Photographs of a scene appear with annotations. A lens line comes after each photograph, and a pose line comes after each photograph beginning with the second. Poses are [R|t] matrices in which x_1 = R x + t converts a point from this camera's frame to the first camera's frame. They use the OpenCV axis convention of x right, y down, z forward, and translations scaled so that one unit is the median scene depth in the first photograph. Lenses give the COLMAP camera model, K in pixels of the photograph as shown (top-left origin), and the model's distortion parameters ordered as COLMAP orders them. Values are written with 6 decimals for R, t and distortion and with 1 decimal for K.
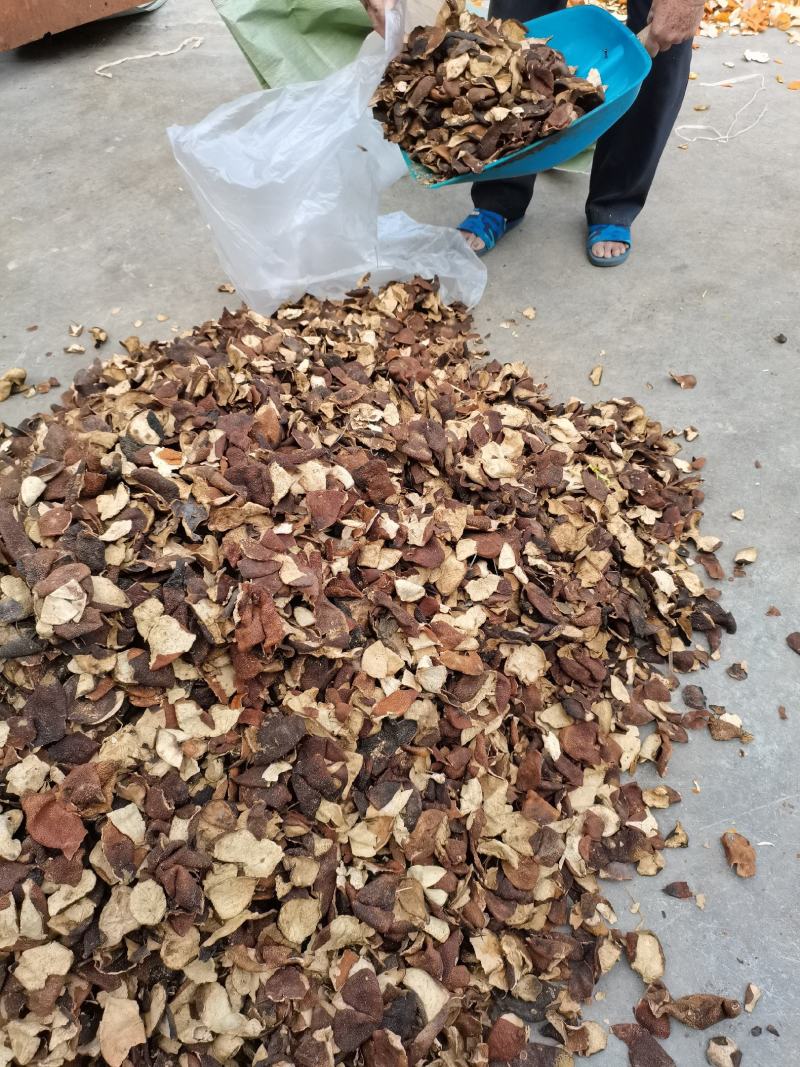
lens RADIAL K [[810.9, 0, 402.4], [0, 810.9, 506.1], [0, 0, 1]] dist [0.040572, -0.060764]
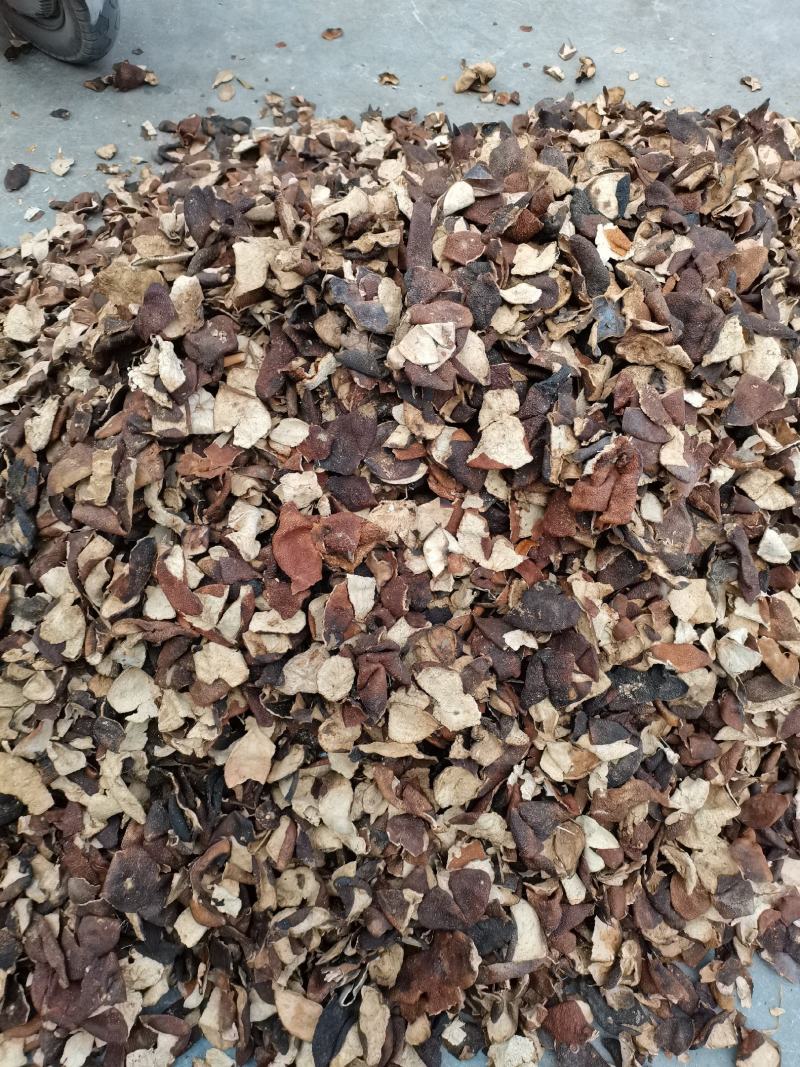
lens RADIAL K [[810.9, 0, 402.4], [0, 810.9, 506.1], [0, 0, 1]] dist [0.040572, -0.060764]
pose [[0.793882, 0.560996, -0.234597, -0.130849], [-0.496467, 0.820756, 0.282631, 0.031348], [0.351102, -0.107906, 0.930099, 0.180611]]
